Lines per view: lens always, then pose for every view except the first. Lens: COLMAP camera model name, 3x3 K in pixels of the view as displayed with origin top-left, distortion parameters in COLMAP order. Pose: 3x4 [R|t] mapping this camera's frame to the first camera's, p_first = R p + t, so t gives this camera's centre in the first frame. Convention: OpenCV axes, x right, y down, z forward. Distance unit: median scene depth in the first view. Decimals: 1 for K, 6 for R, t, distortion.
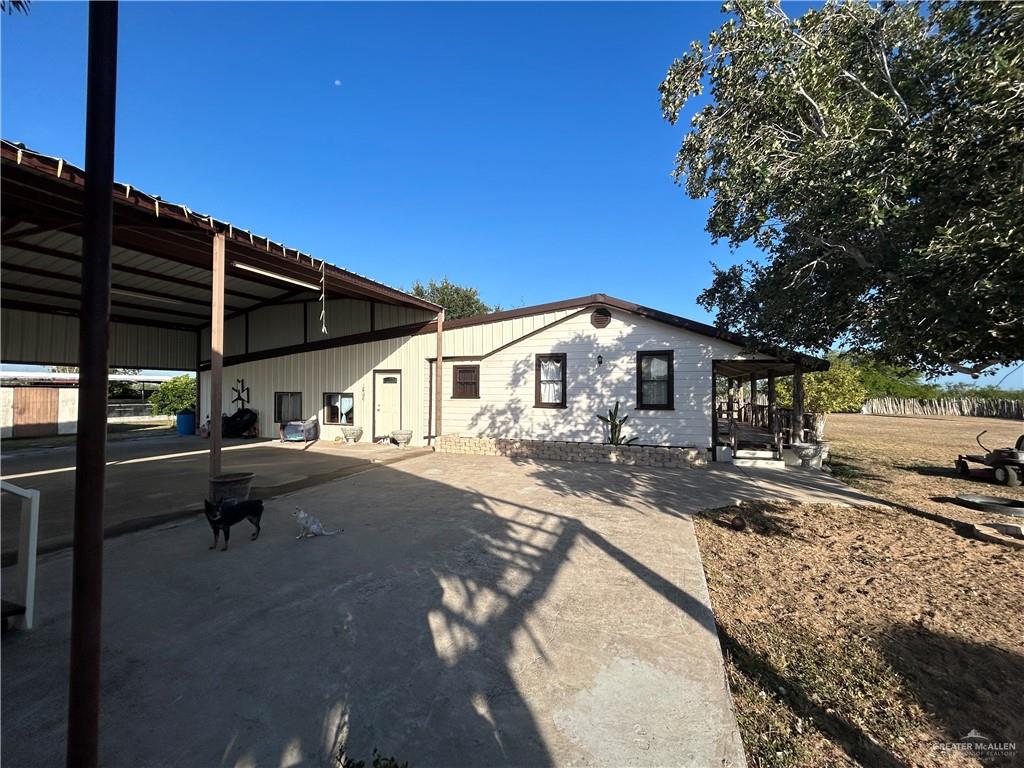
lens RADIAL K [[411.1, 0, 512.7], [0, 411.1, 387.3], [0, 0, 1]] dist [-0.002087, -0.000179]
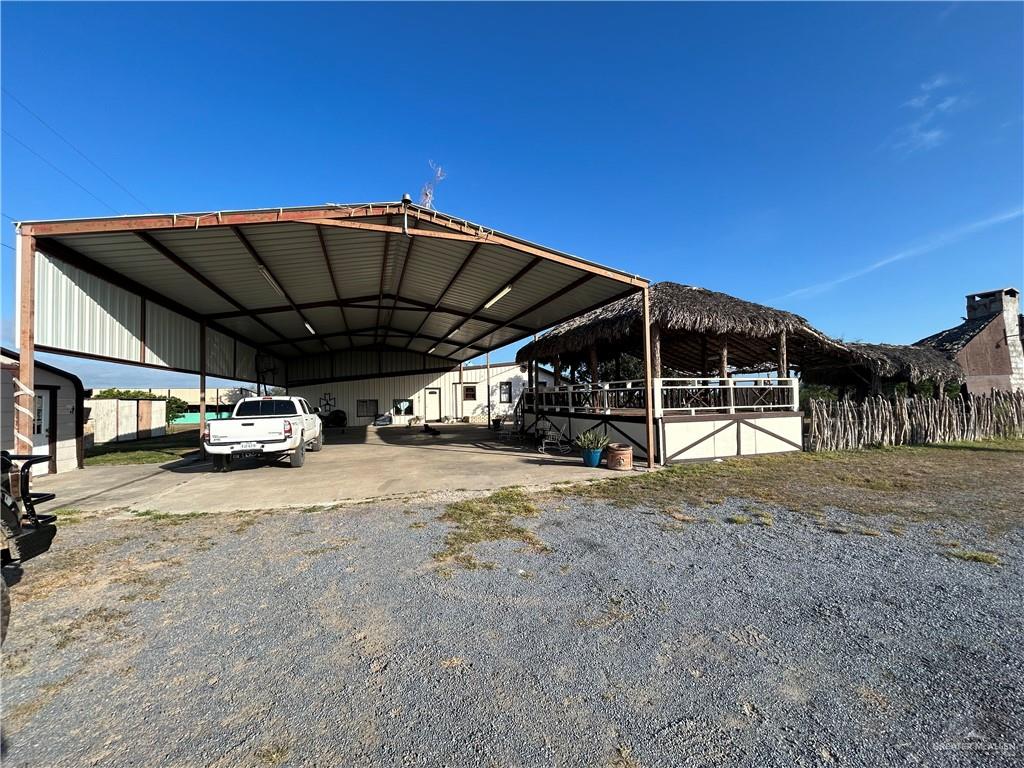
lens RADIAL K [[411.1, 0, 511.6], [0, 411.1, 384.2], [0, 0, 1]] dist [-0.002087, -0.000179]
pose [[0.766561, 0.001268, 0.642170, -1.415962], [0.006842, 0.999925, -0.010143, -0.040007], [-0.642135, 0.012169, 0.766495, -0.901773]]
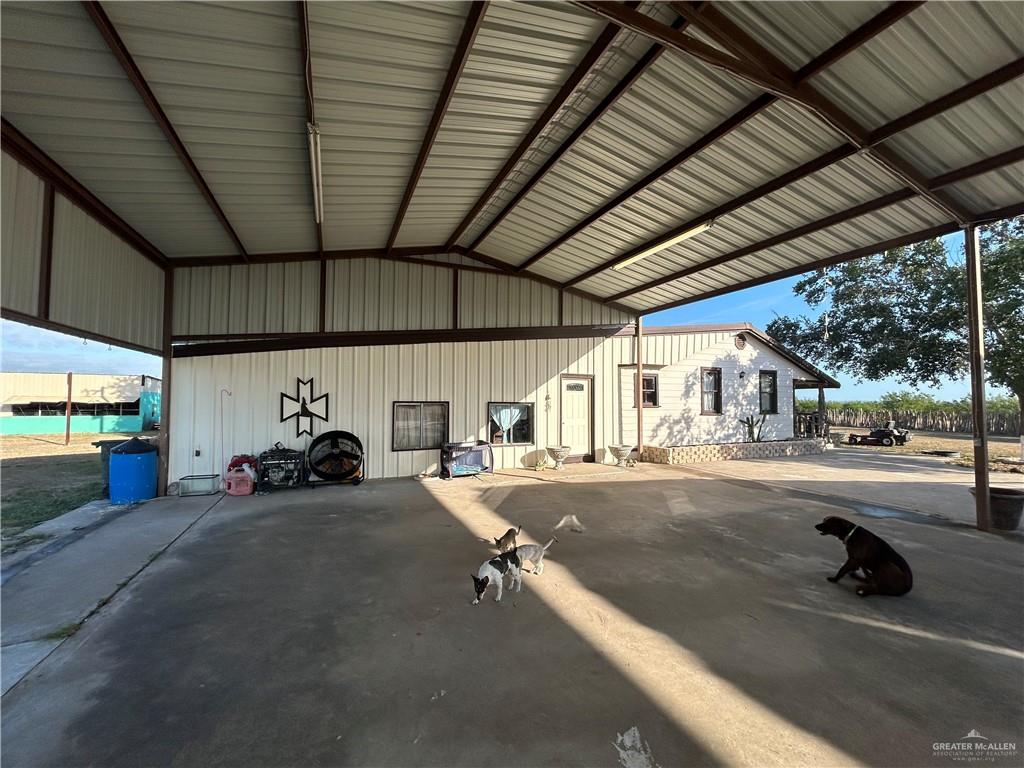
lens RADIAL K [[411.1, 0, 512.9], [0, 411.1, 382.7], [0, 0, 1]] dist [-0.002087, -0.000179]
pose [[0.728871, 0.026265, 0.684147, -1.020958], [-0.016028, 0.999645, -0.021301, -0.007785], [-0.684463, 0.004560, 0.729033, 0.519527]]
